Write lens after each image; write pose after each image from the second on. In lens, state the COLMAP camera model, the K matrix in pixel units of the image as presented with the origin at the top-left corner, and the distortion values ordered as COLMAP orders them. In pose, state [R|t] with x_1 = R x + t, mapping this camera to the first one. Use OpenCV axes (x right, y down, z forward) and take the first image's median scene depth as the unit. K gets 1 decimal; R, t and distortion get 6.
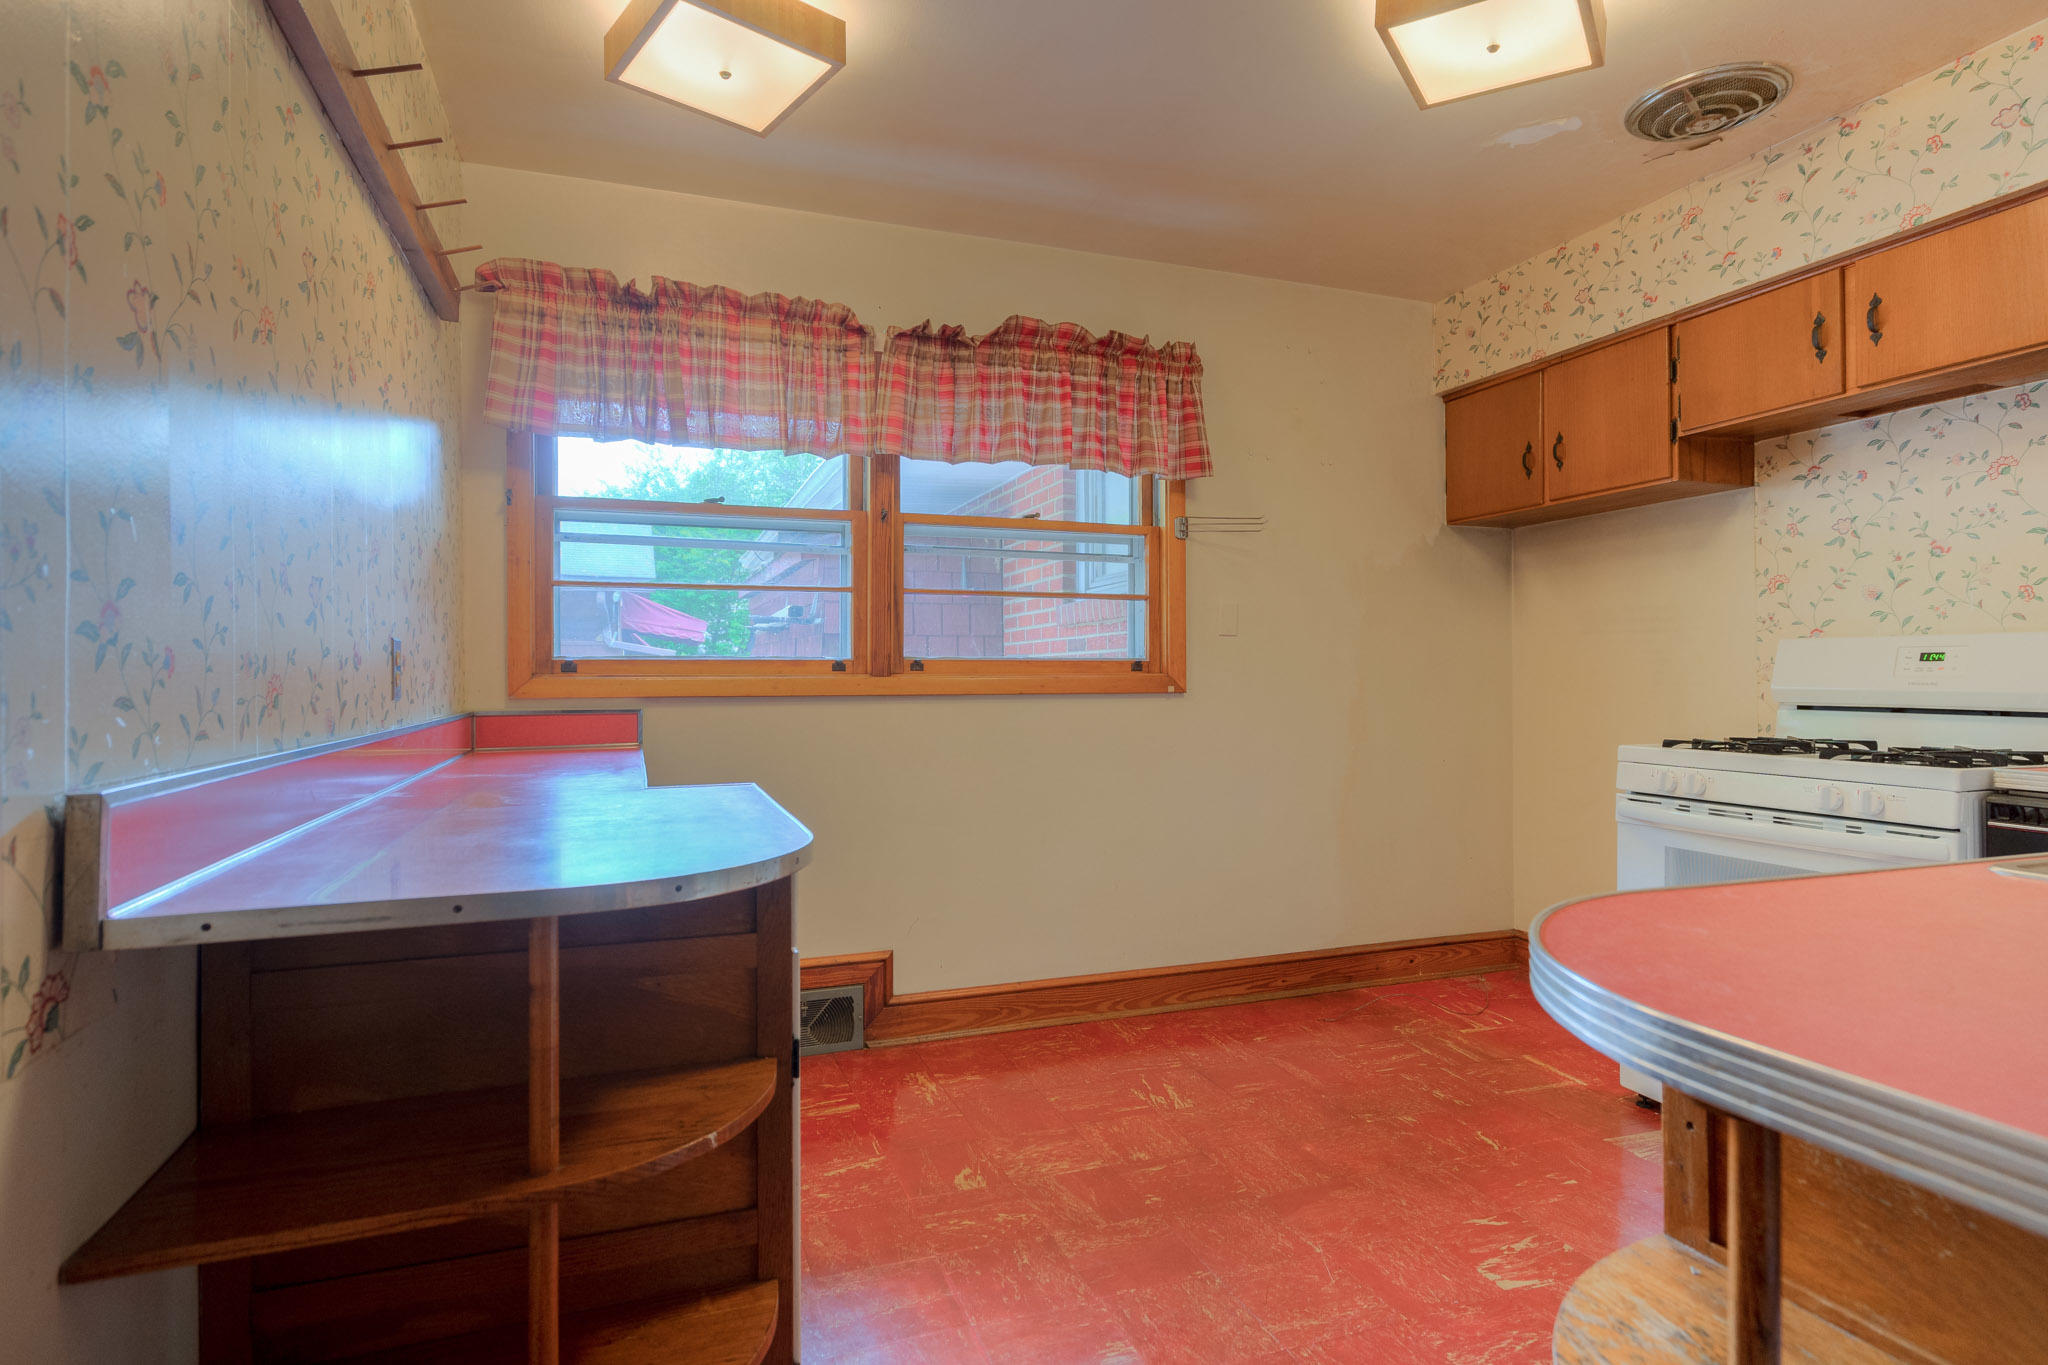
lens RADIAL K [[1057.2, 0, 1028.2], [0, 1057.2, 680.8], [0, 0, 1]] dist [0.002346, -0.000677]
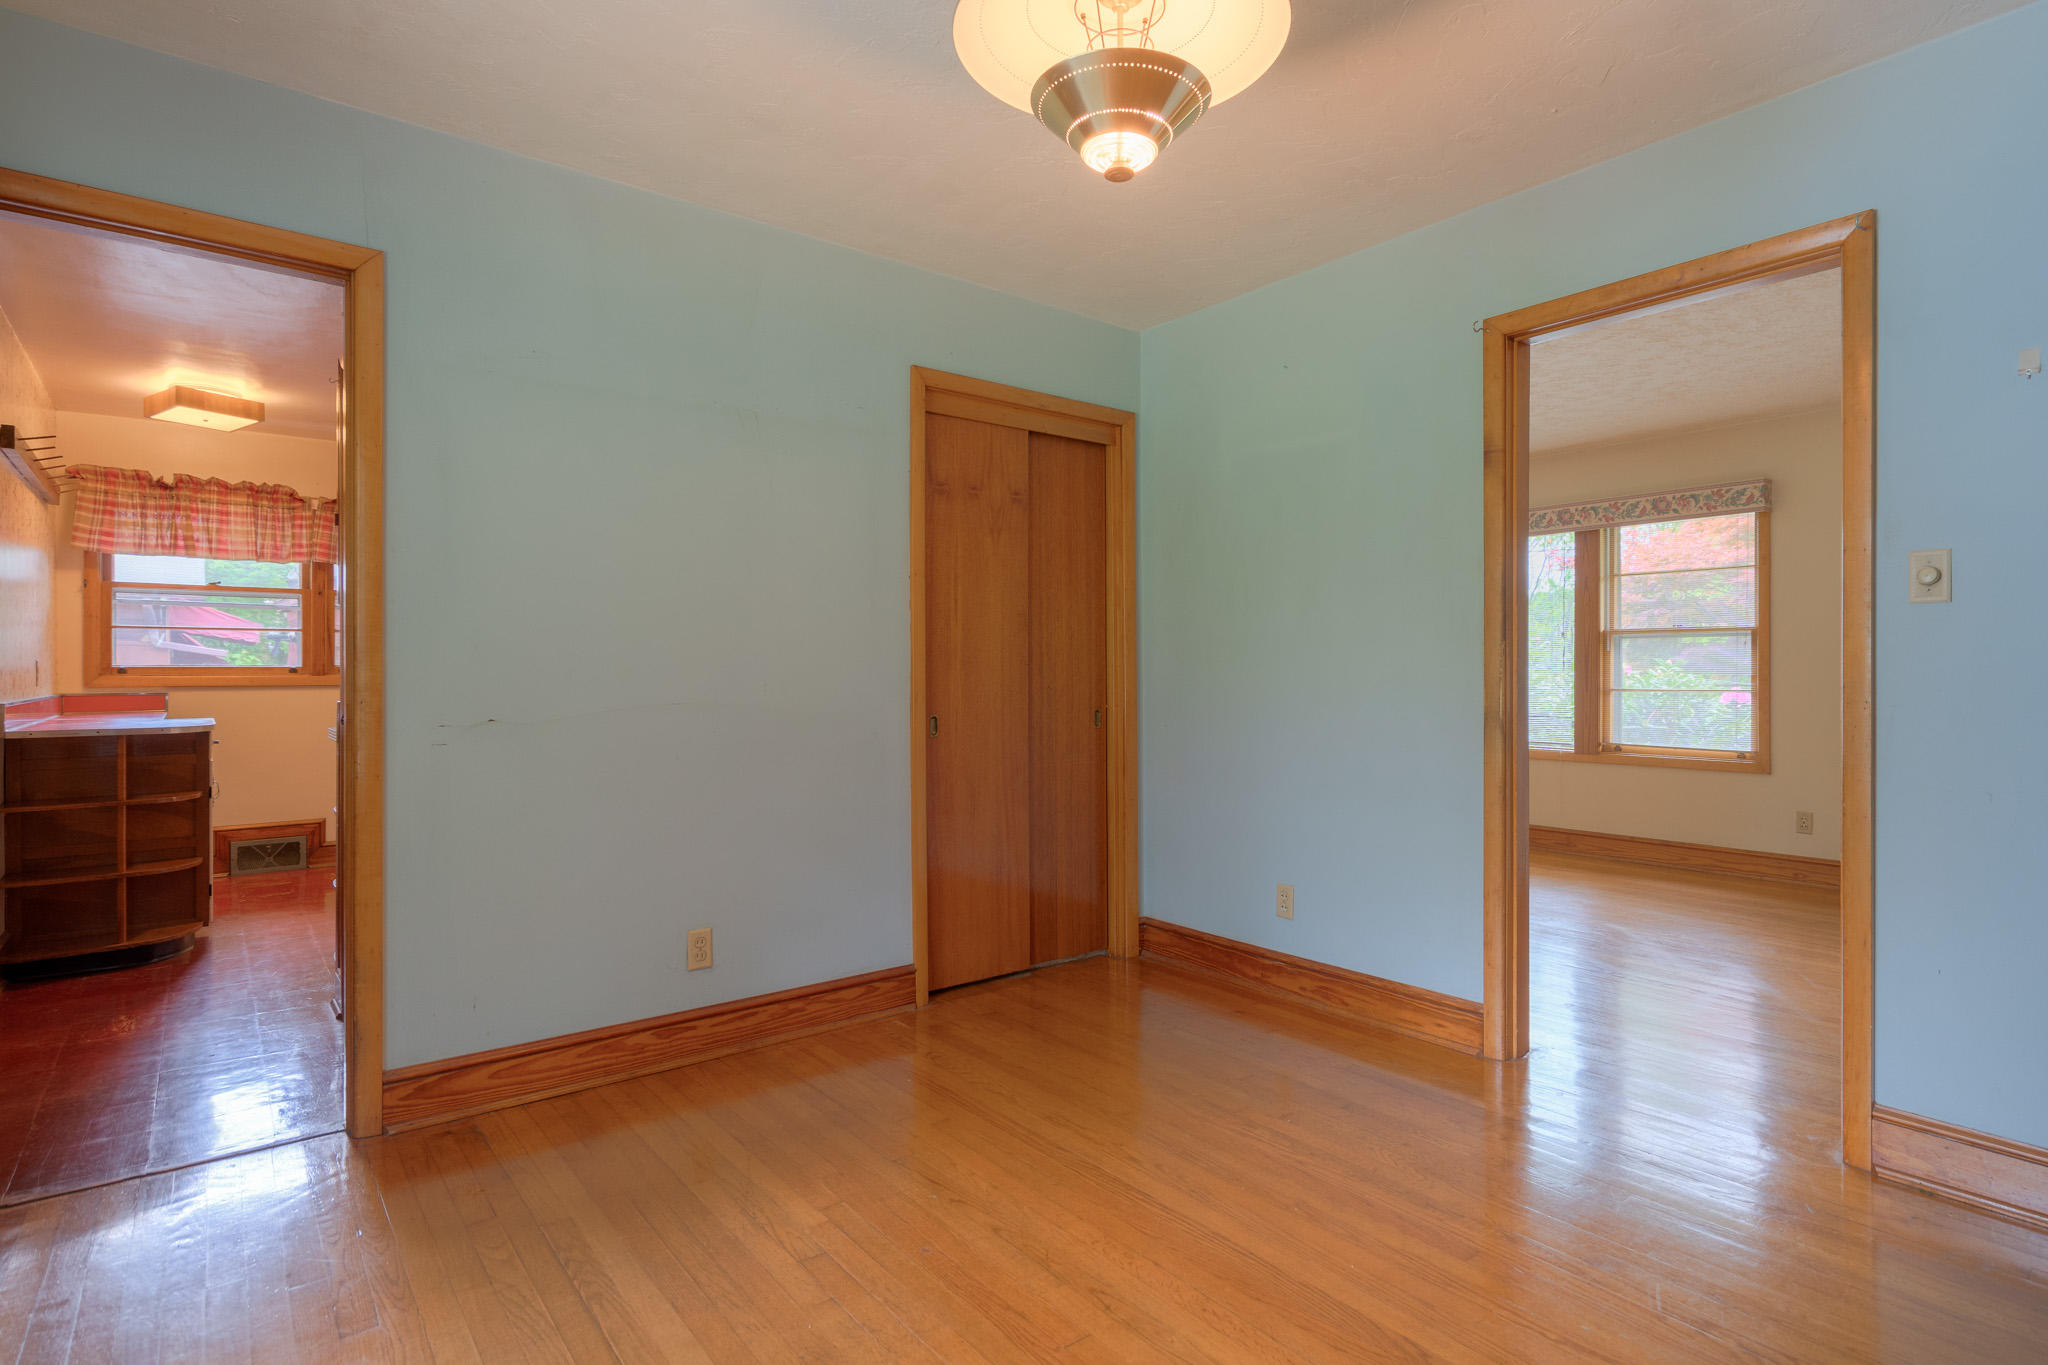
lens RADIAL K [[1057.2, 0, 1023.7], [0, 1057.2, 674.8], [0, 0, 1]] dist [0.002346, -0.000677]
pose [[0.953707, 0.000725, 0.300737, 0.549981], [-0.000401, 0.999999, -0.001141, -0.004509], [-0.300738, 0.000968, 0.953706, -1.328357]]
